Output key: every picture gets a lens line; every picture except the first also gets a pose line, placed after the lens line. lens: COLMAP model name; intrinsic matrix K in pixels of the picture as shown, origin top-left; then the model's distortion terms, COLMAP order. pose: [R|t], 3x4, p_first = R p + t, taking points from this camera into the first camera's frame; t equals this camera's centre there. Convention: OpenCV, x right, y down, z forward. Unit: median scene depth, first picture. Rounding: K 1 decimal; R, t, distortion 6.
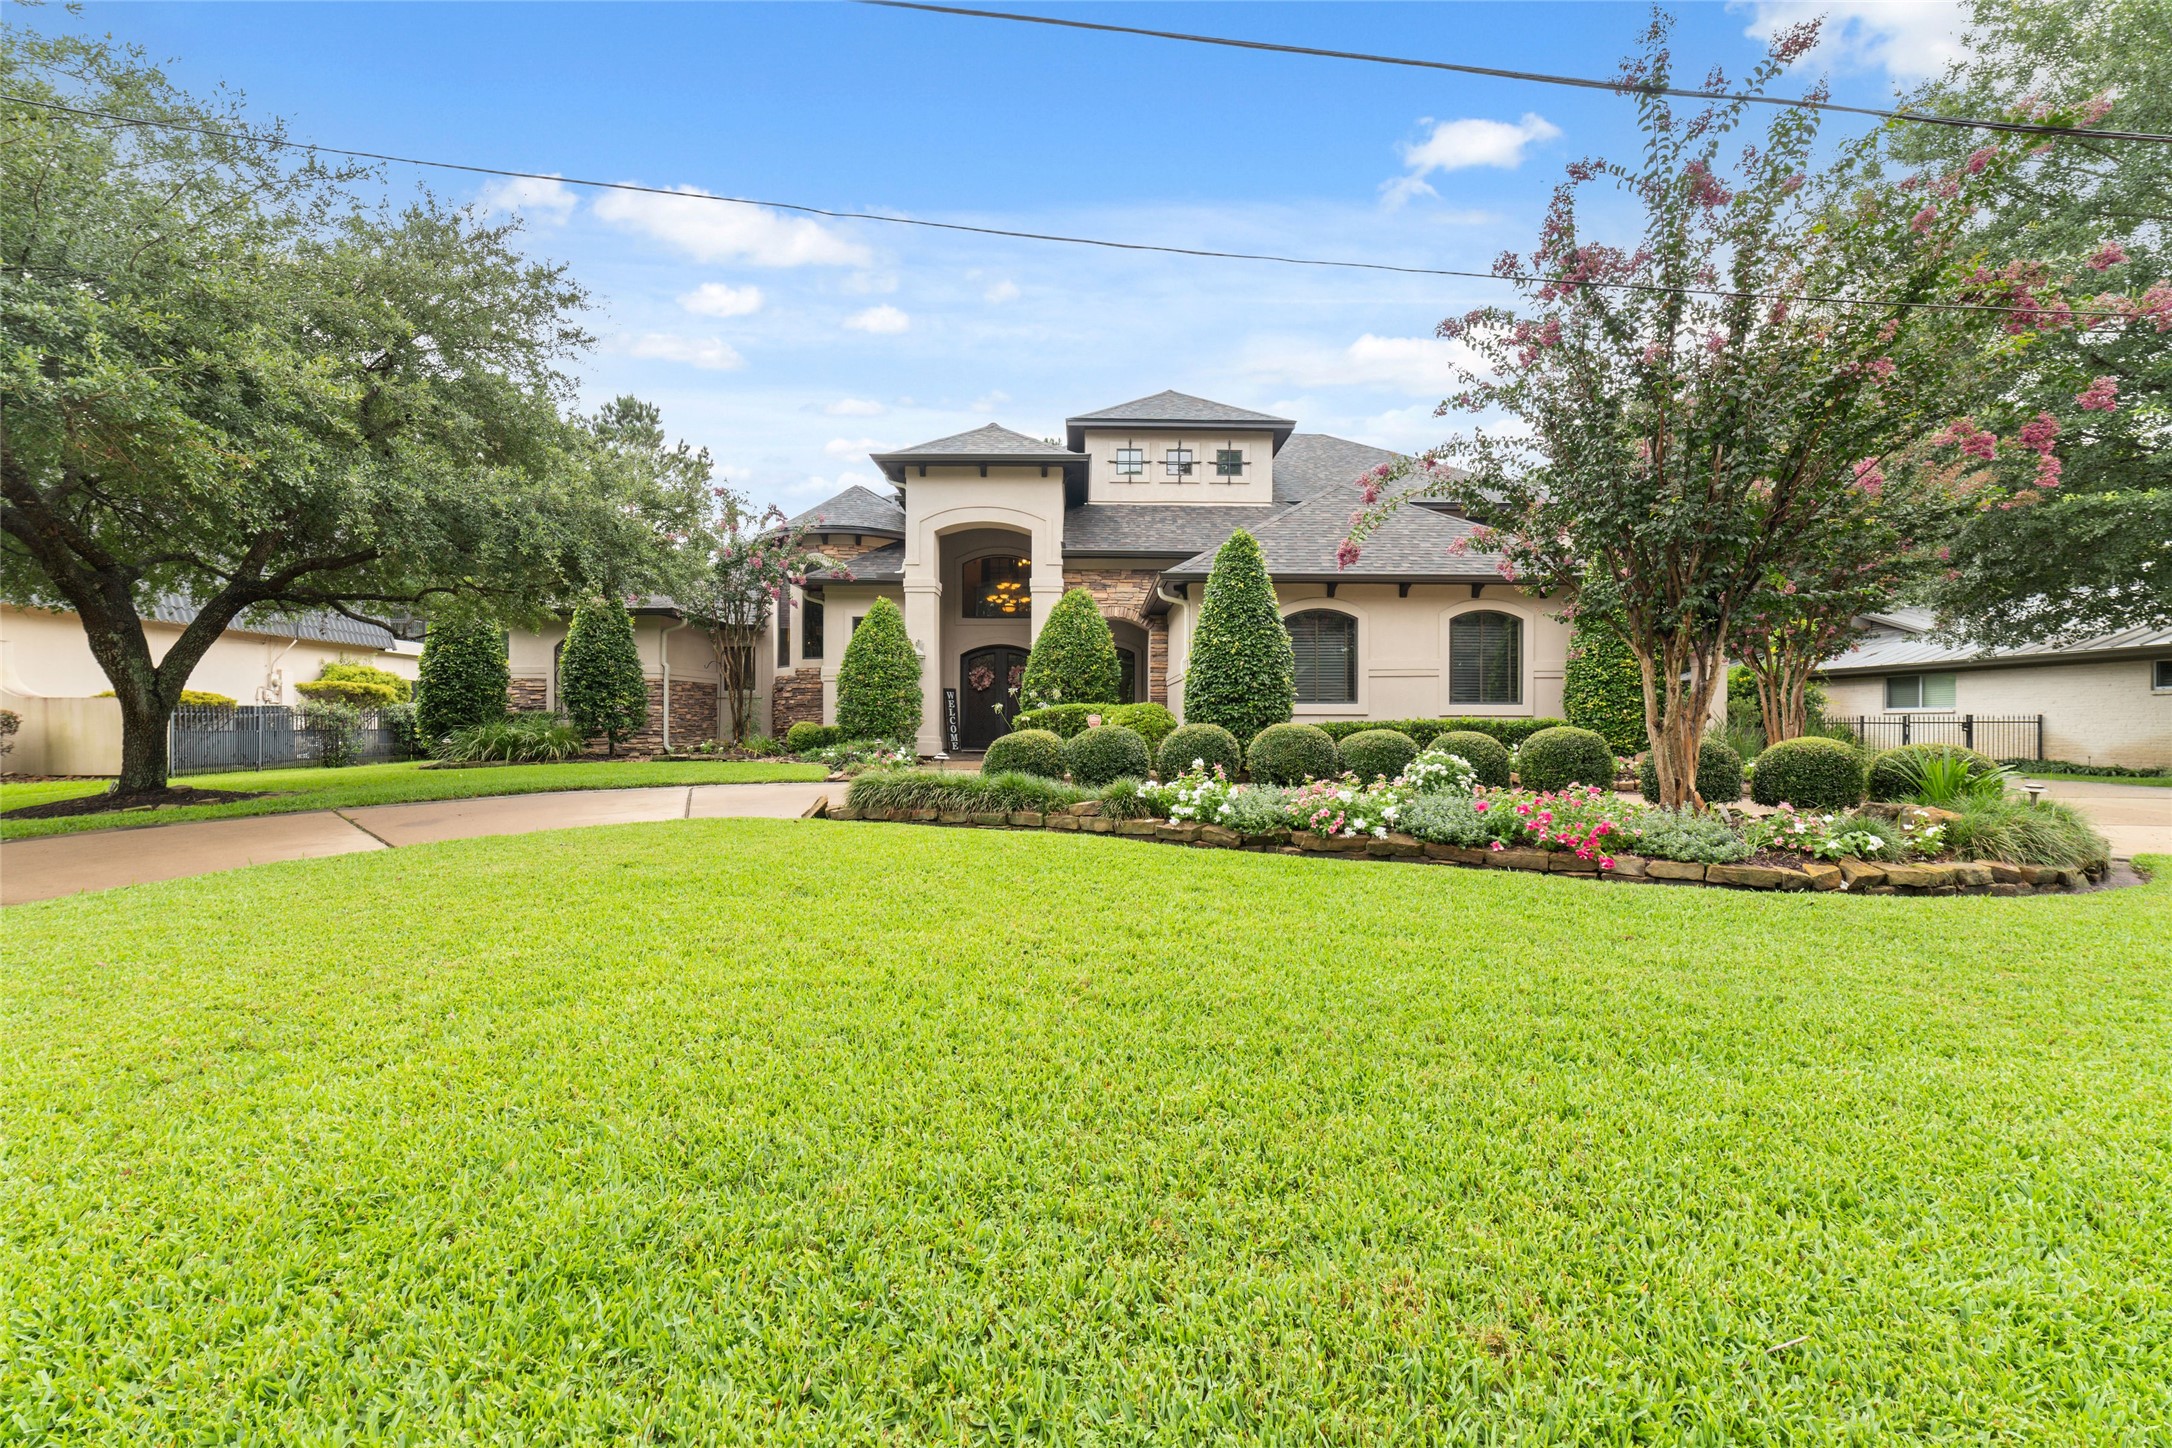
lens RADIAL K [[825.8, 0, 1089.4], [0, 825.8, 723.8], [0, 0, 1]] dist [-0.012303, 0.002270]
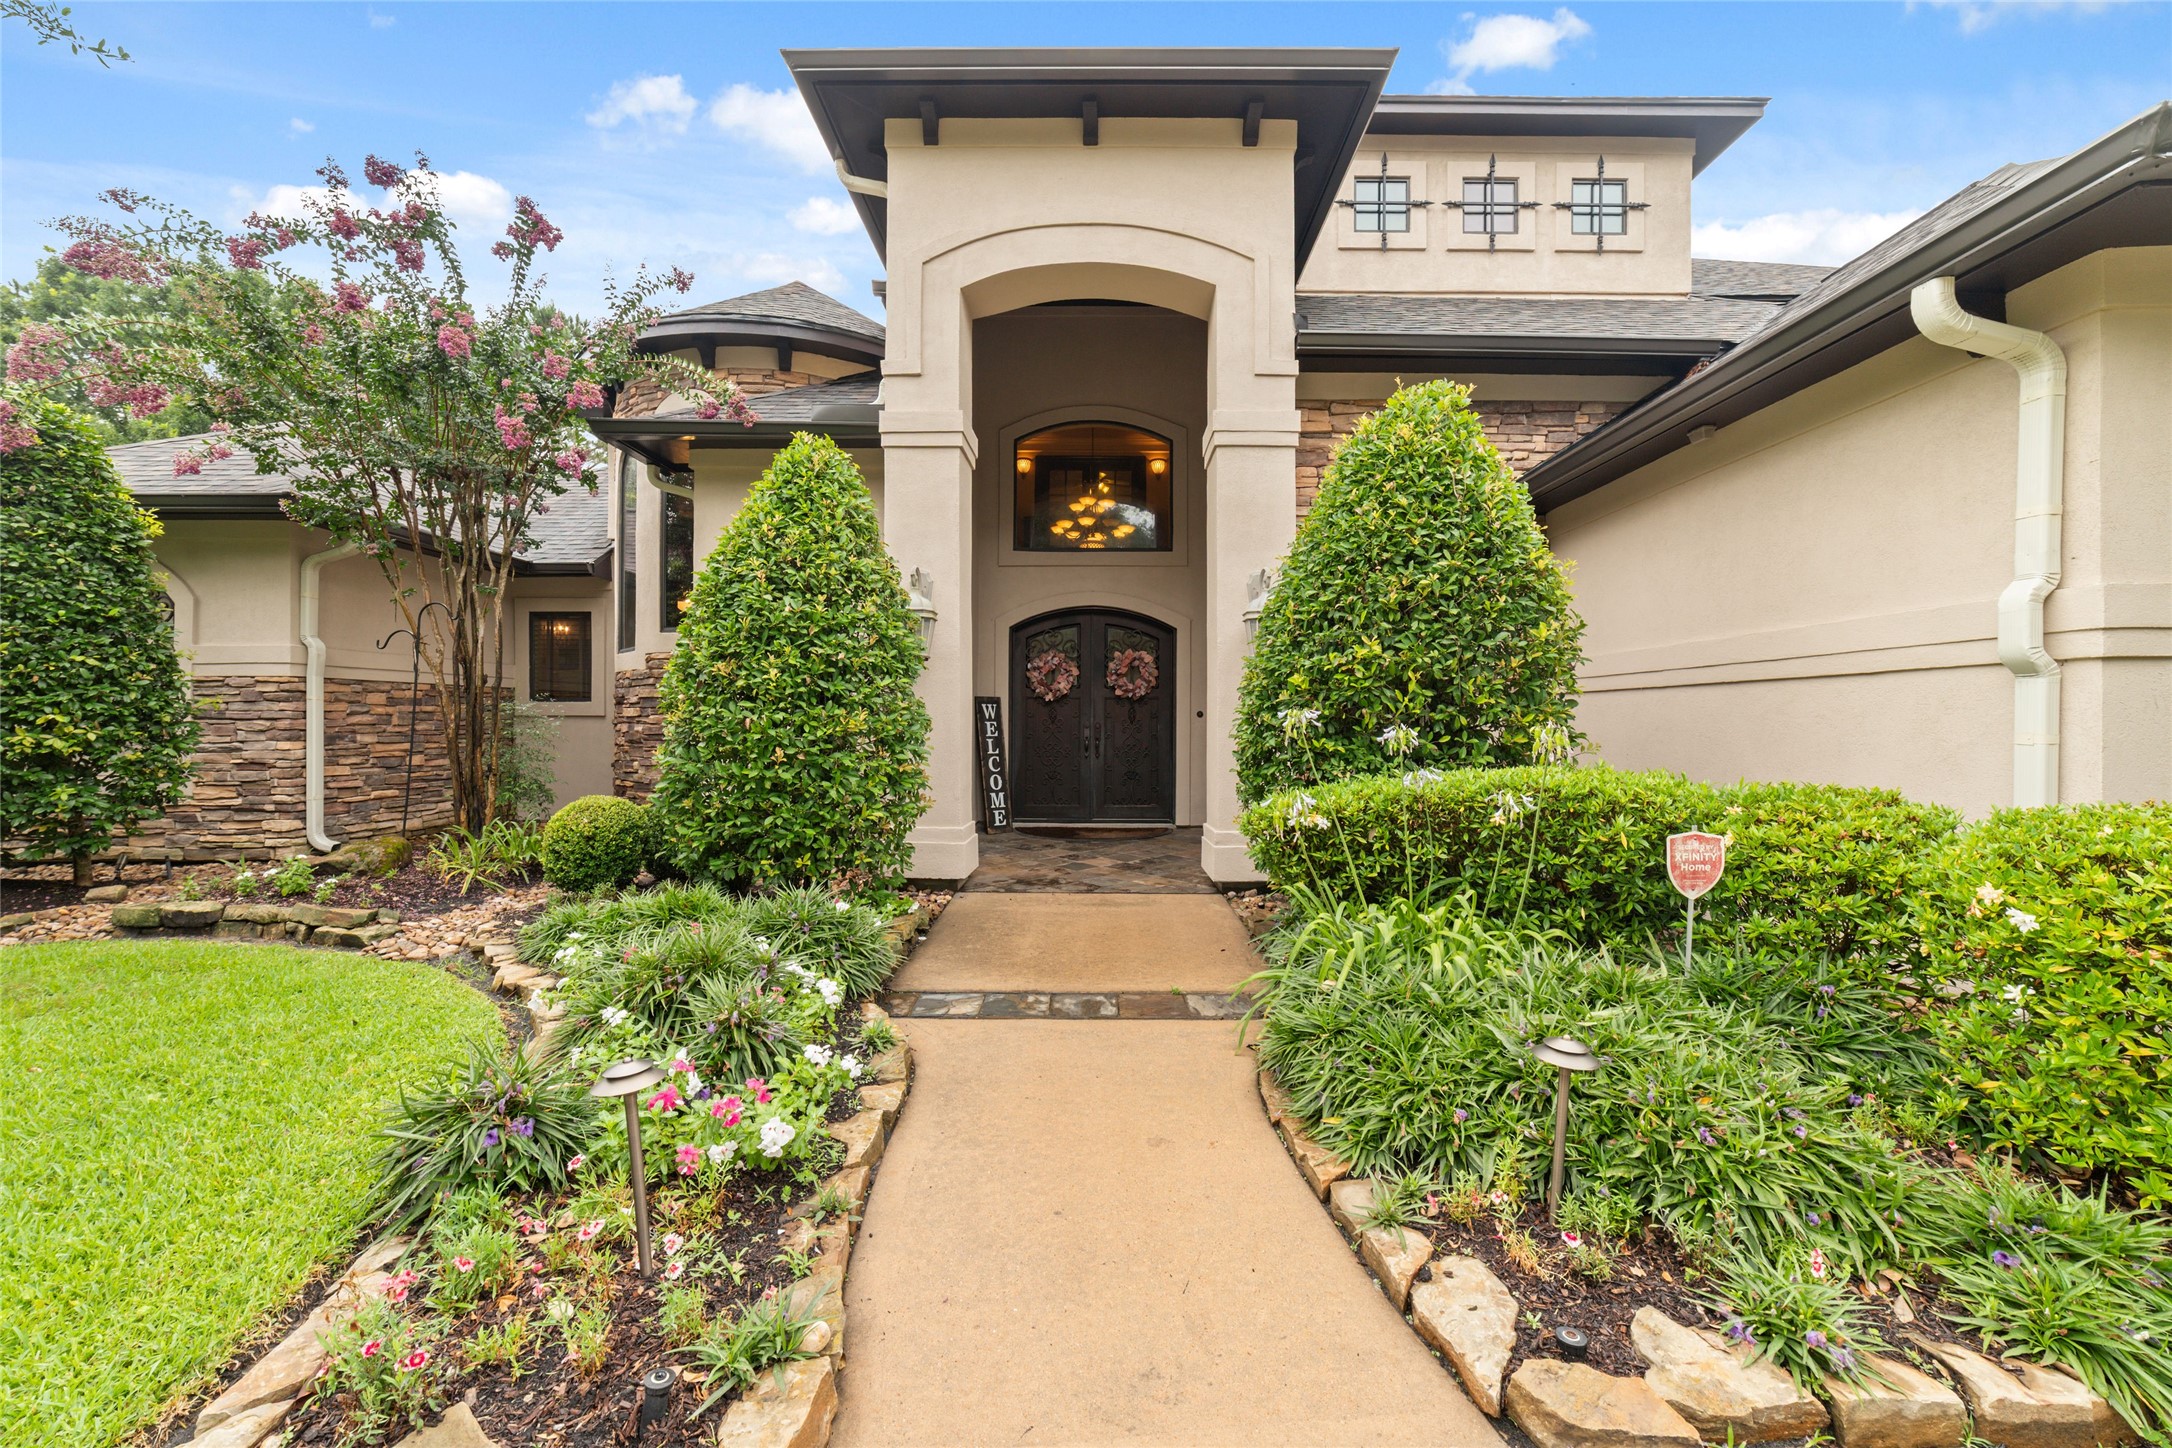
lens RADIAL K [[825.8, 0, 1095.4], [0, 825.8, 726.9], [0, 0, 1]] dist [-0.012303, 0.002270]
pose [[0.999949, 0.000772, -0.010100, -0.122899], [-0.000753, 0.999998, 0.001816, -0.031879], [0.010102, -0.001808, 0.999947, 0.626711]]
